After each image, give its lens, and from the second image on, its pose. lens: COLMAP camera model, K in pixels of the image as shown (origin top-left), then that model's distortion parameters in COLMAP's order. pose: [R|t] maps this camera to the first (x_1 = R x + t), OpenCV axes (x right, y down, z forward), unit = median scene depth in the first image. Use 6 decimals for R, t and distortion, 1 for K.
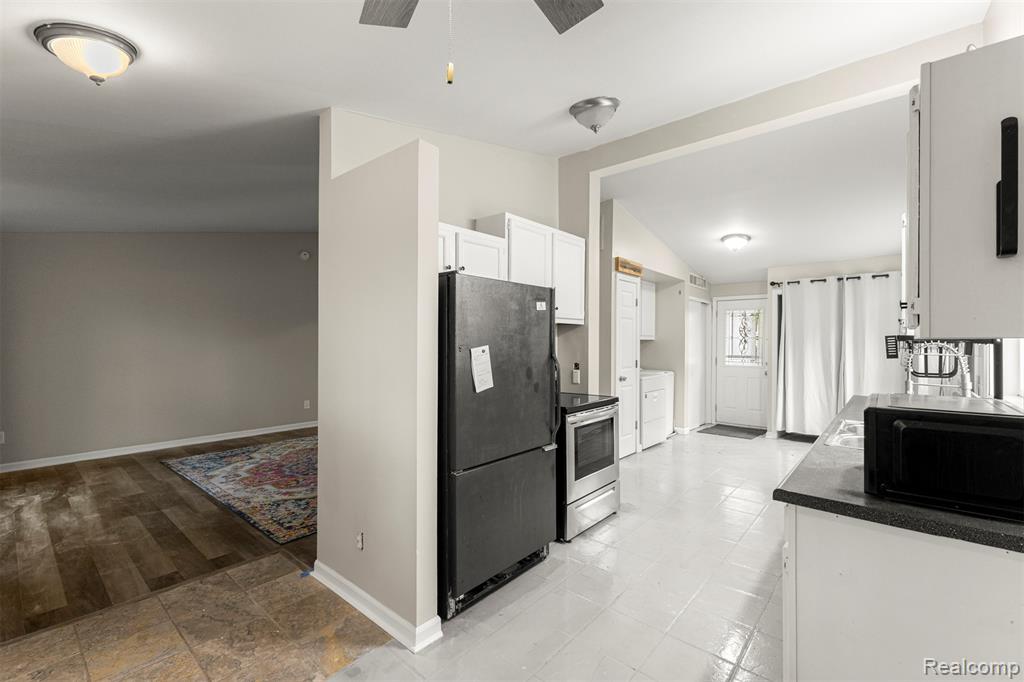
lens RADIAL K [[442.7, 0, 509.3], [0, 442.7, 342.4], [0, 0, 1]] dist [0.011744, -0.002505]
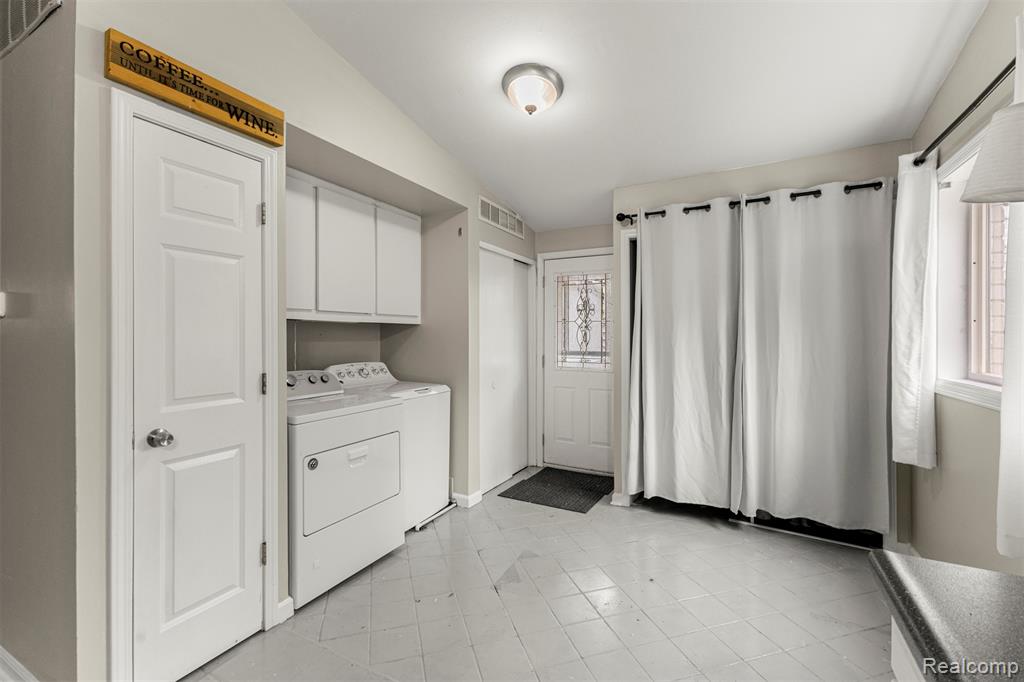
lens RADIAL K [[442.7, 0, 510.3], [0, 442.7, 334.8], [0, 0, 1]] dist [0.011744, -0.002505]
pose [[0.974027, -0.004521, 0.226389, 0.341171], [0.004945, 0.999987, -0.001305, 0.008963], [-0.226380, 0.002391, 0.974036, 0.510495]]
